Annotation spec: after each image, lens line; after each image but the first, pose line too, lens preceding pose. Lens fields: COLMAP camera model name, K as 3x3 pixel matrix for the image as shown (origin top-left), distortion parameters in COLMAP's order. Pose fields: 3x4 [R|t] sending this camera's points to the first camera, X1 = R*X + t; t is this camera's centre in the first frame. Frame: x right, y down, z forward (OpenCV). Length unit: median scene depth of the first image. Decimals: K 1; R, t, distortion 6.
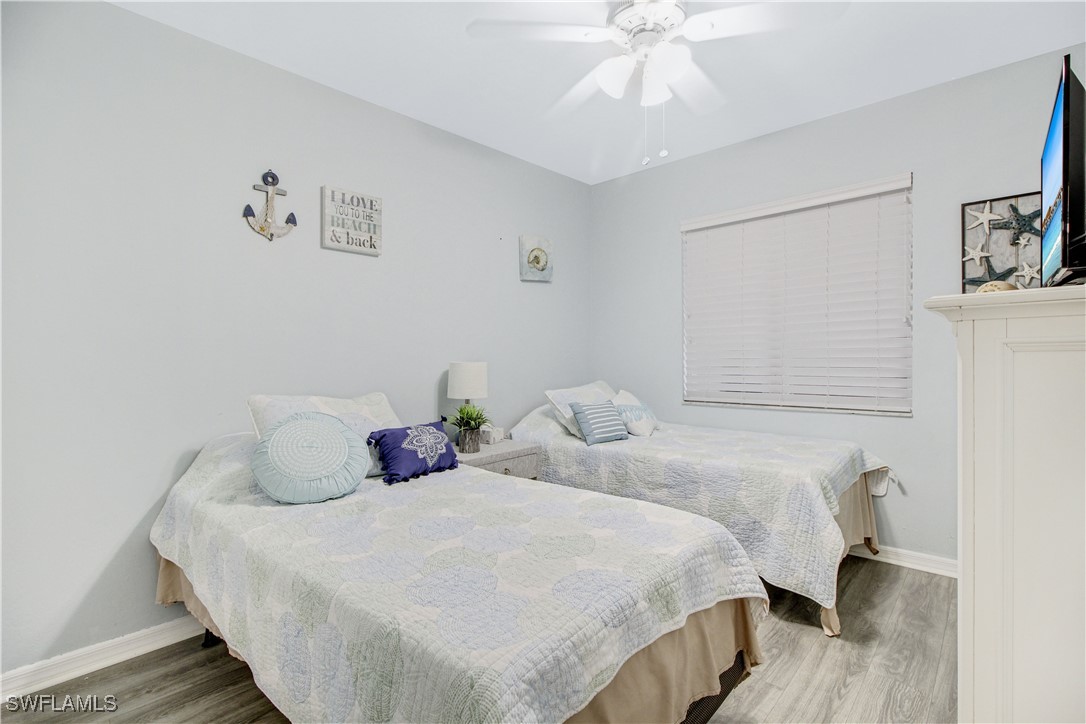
lens RADIAL K [[516.0, 0, 552.7], [0, 516.0, 358.0], [0, 0, 1]] dist [-0.003153, -0.000765]
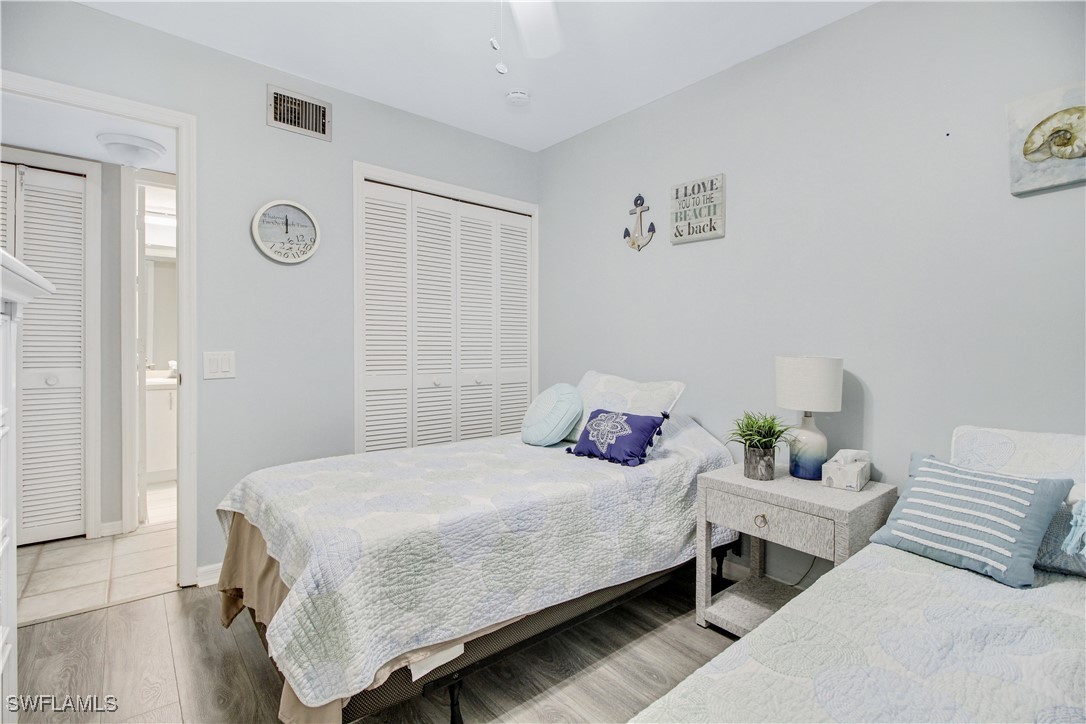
lens RADIAL K [[516.0, 0, 550.1], [0, 516.0, 355.2], [0, 0, 1]] dist [-0.003153, -0.000765]
pose [[-0.138274, 0.025498, -0.990066, 0.645472], [-0.027375, 0.999188, 0.029557, -0.005957], [0.990016, 0.031190, -0.137464, 0.864339]]
